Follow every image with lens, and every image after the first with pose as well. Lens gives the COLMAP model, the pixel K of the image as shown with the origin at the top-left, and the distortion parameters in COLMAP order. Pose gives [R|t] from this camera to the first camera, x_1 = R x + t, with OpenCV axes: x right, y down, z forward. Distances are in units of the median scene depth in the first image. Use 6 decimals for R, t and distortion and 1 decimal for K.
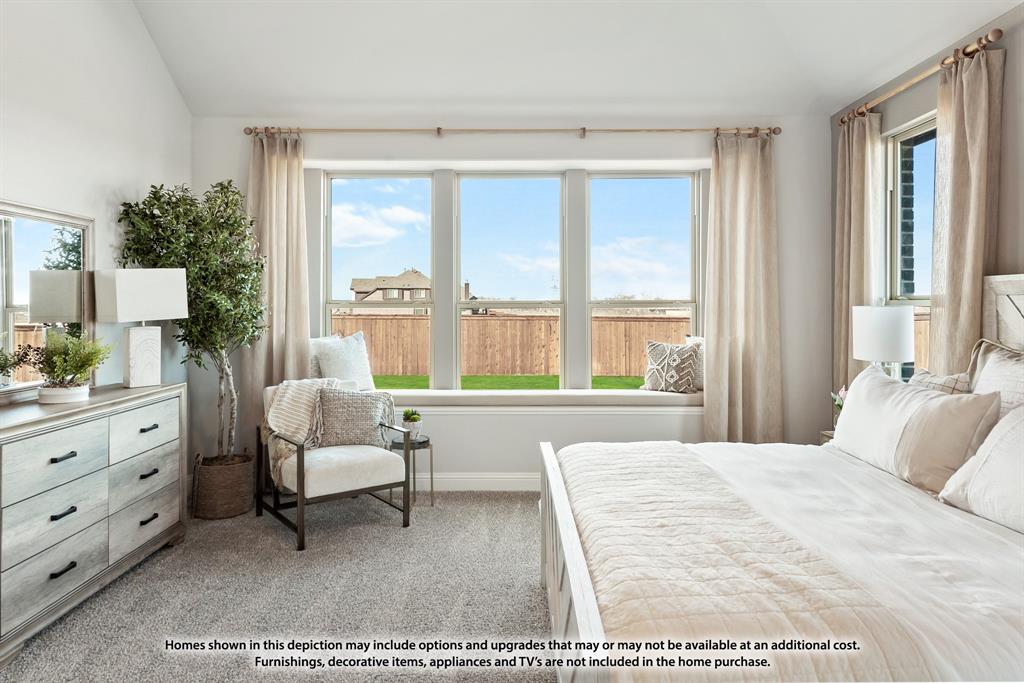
lens RADIAL K [[678.7, 0, 512.4], [0, 678.7, 302.9], [0, 0, 1]] dist [0.014110, -0.001632]
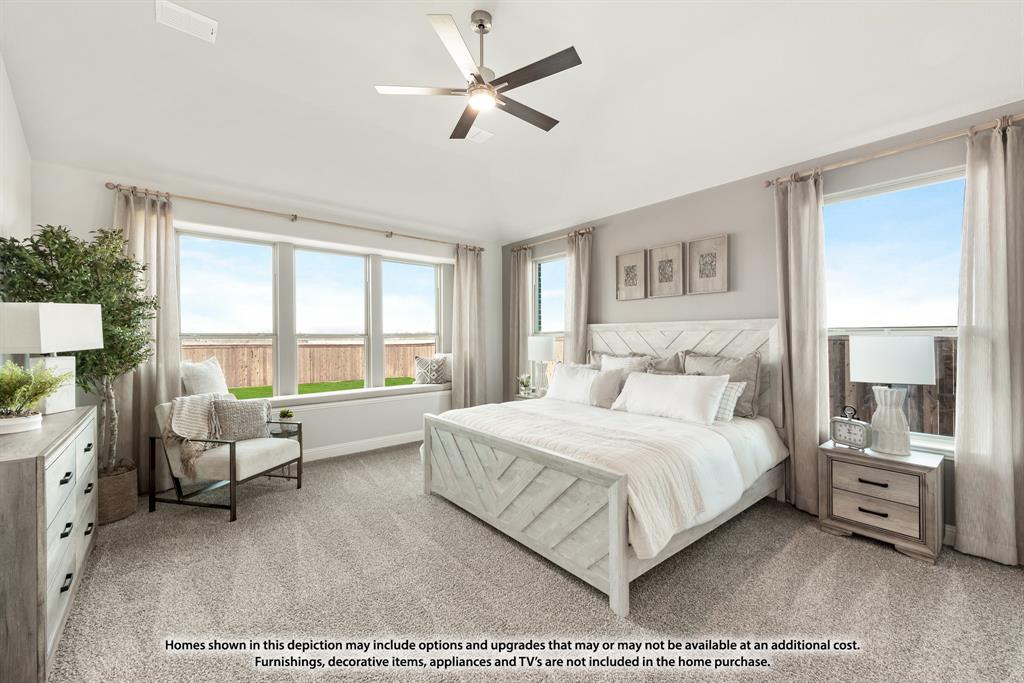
lens RADIAL K [[401.8, 0, 516.5], [0, 401.8, 337.2], [0, 0, 1]] dist [0.001003, -0.000417]
pose [[0.758993, -0.003458, 0.651089, -0.354791], [0.000741, 0.999990, 0.004448, 0.000989], [-0.651098, -0.002894, 0.758988, 0.039752]]
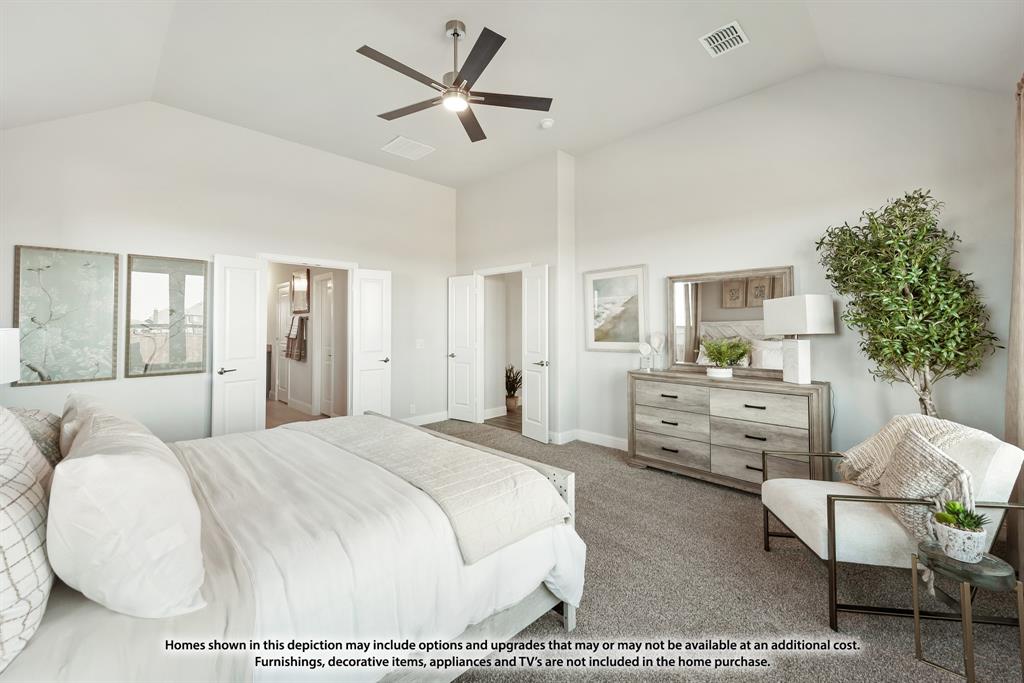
lens RADIAL K [[419.4, 0, 510.0], [0, 419.4, 334.4], [0, 0, 1]] dist [0.007383, -0.000431]
pose [[-0.717120, 0.002964, -0.696944, 0.404678], [-0.003803, 0.999959, 0.008166, 0.017308], [0.696940, 0.008507, -0.717079, 1.067658]]
